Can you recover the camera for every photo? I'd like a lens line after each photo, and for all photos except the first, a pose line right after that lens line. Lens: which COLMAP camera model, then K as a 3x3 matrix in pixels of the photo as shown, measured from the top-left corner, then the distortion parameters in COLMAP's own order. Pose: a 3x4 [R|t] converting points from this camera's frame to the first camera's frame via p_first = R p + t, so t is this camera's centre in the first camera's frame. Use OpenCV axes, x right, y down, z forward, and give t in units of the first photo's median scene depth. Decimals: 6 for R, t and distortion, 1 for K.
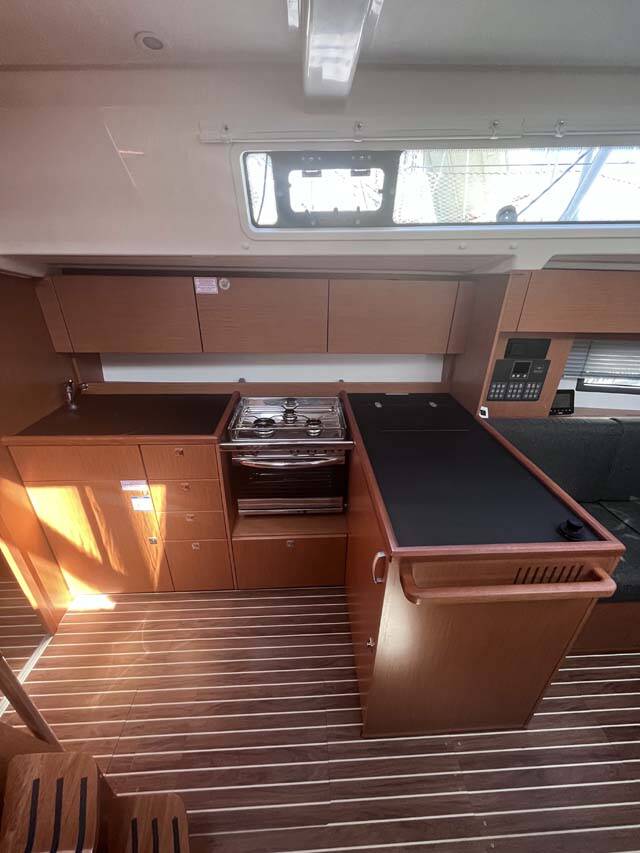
lens RADIAL K [[344.6, 0, 320.0], [0, 344.6, 426.5], [0, 0, 1]] dist [0.000401, 0.000117]
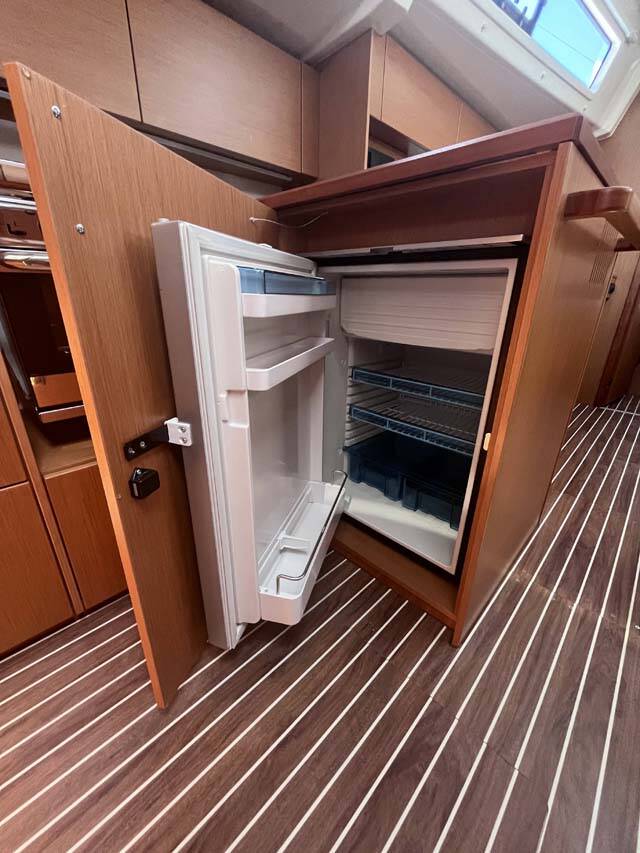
lens RADIAL K [[344.6, 0, 320.0], [0, 344.6, 426.5], [0, 0, 1]] dist [0.000401, 0.000117]
pose [[0.741338, -0.244998, 0.624815, -0.253858], [0.290051, 0.956512, 0.030917, 0.348491], [-0.605217, 0.158309, 0.780161, 0.477252]]
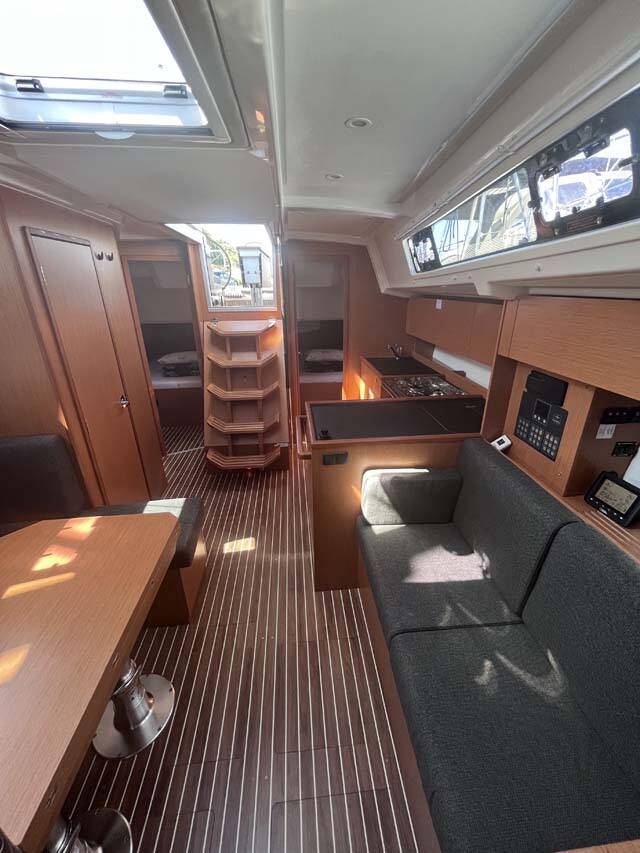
lens RADIAL K [[344.6, 0, 320.0], [0, 344.6, 426.5], [0, 0, 1]] dist [0.000401, 0.000117]
pose [[0.031627, 0.360073, -0.932388, 1.362607], [-0.427581, 0.848059, 0.313003, -0.165460], [0.903423, 0.388772, 0.180782, 0.368828]]
